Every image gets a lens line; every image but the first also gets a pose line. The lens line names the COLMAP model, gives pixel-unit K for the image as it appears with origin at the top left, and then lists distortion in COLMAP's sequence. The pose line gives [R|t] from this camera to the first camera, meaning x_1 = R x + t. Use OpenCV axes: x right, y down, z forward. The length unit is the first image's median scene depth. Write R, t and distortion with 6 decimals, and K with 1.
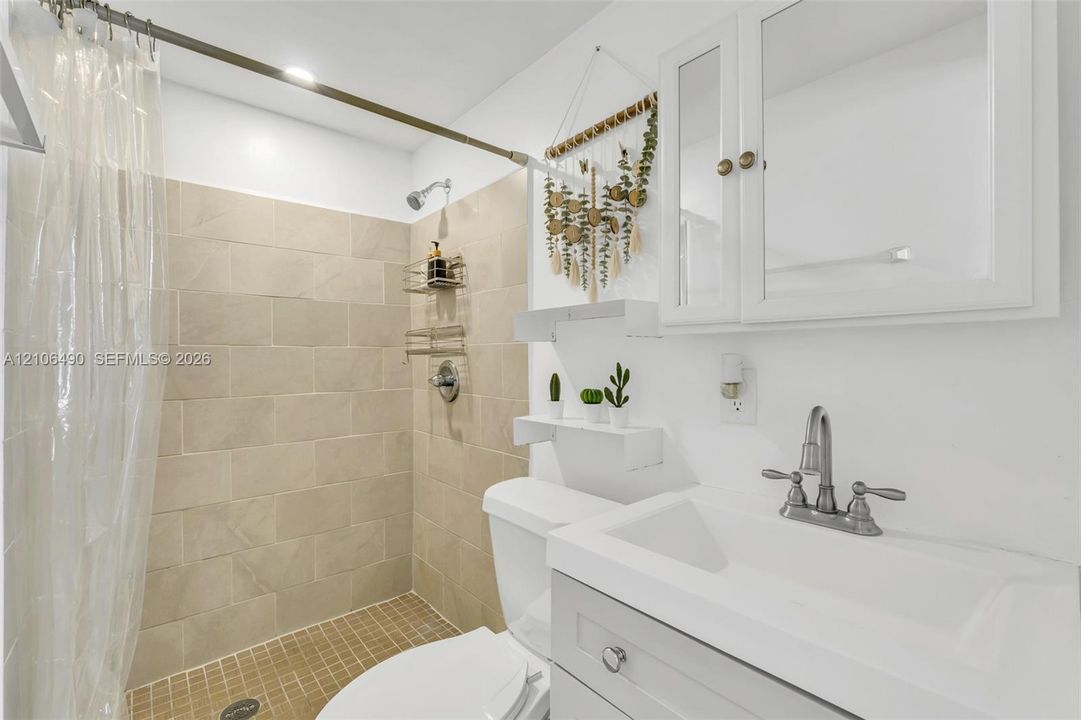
lens RADIAL K [[461.9, 0, 544.1], [0, 461.9, 372.5], [0, 0, 1]] dist [0.000780, 0.000350]
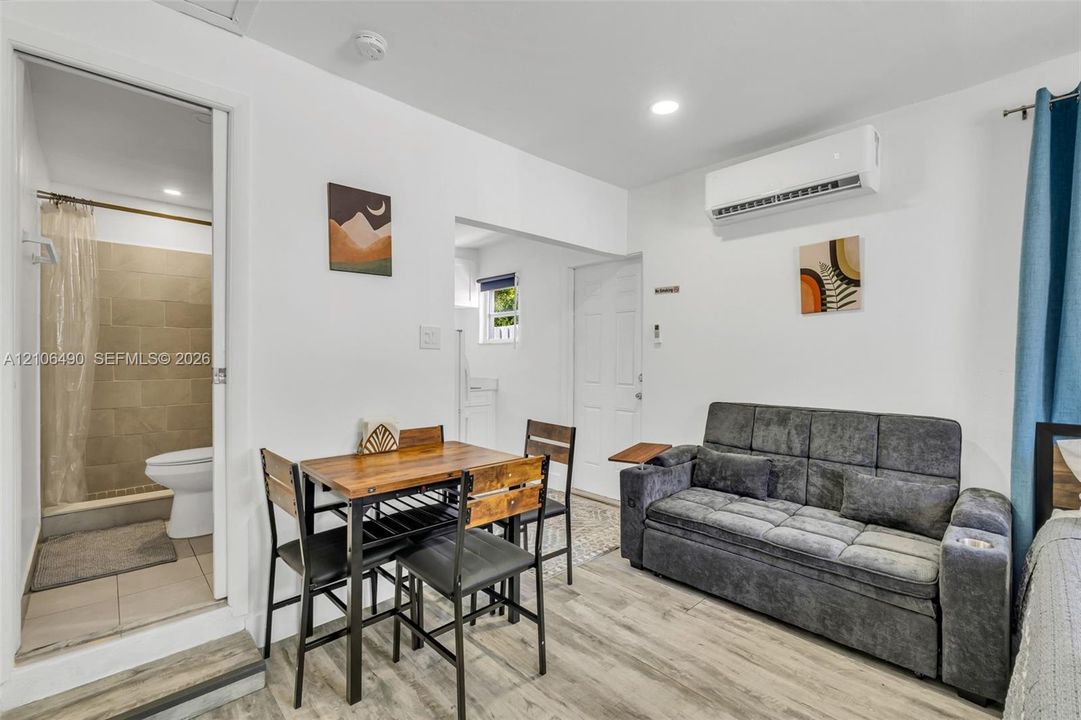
lens RADIAL K [[461.9, 0, 544.1], [0, 461.9, 372.5], [0, 0, 1]] dist [0.000780, 0.000350]
pose [[0.999089, -0.000228, 0.042668, 1.073787], [0.000027, 0.999989, 0.004697, 0.144823], [-0.042668, -0.004691, 0.999078, -1.163075]]
